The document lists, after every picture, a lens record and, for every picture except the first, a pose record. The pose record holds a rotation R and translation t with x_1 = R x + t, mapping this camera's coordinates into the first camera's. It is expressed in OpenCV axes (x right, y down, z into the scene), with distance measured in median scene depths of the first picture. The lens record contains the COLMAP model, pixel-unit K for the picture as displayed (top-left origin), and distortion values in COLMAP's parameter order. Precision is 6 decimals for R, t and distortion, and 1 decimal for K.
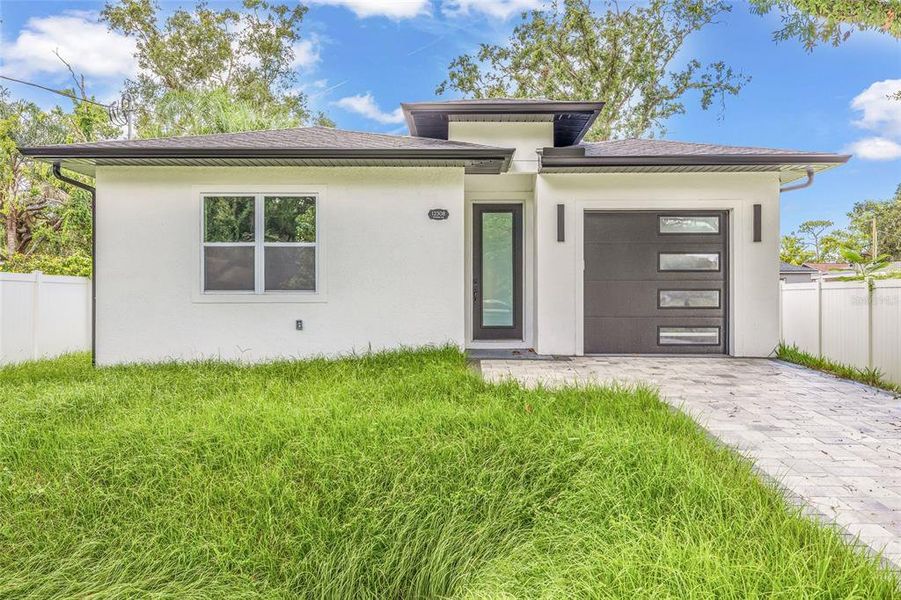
lens RADIAL K [[759.7, 0, 482.3], [0, 759.7, 299.3], [0, 0, 1]] dist [-0.003569, -0.003973]
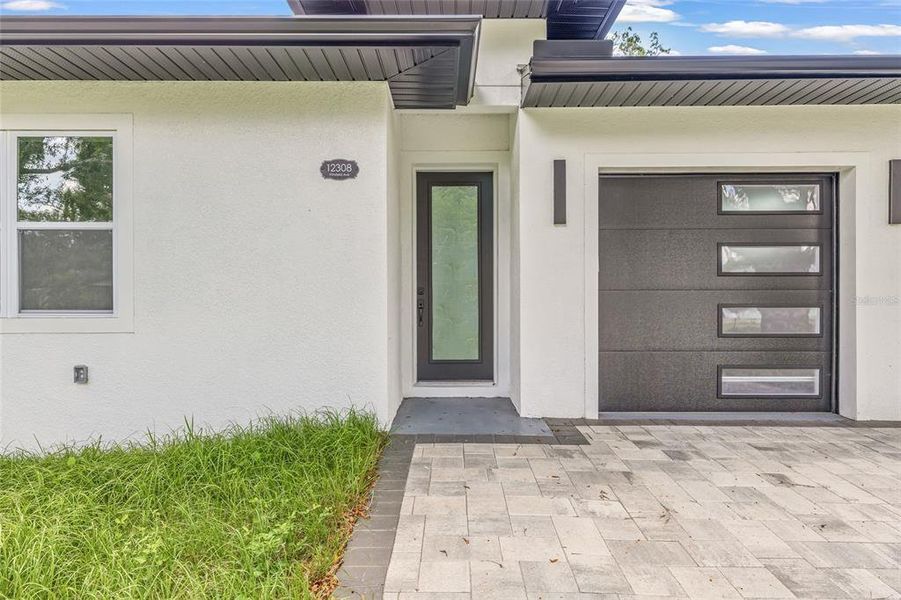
lens RADIAL K [[525.3, 0, 449.9], [0, 525.3, 297.3], [0, 0, 1]] dist [-0.000439, 0.003908]
pose [[0.999814, -0.001038, -0.019267, 0.026175], [0.000971, 0.999994, -0.003460, -0.018127], [0.019271, 0.003441, 0.999808, 0.584292]]
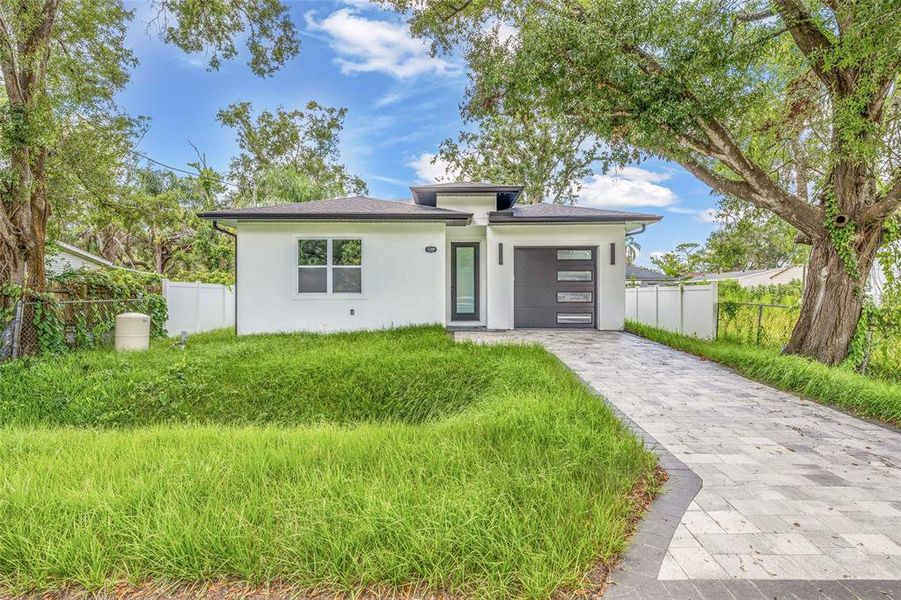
lens RADIAL K [[528.0, 0, 469.1], [0, 528.0, 294.2], [0, 0, 1]] dist [-0.008372, 0.002547]
pose [[0.999945, -0.001015, 0.010421, 0.017295], [0.001061, 0.999990, -0.004384, -0.002036], [-0.010417, 0.004394, 0.999936, -0.215281]]
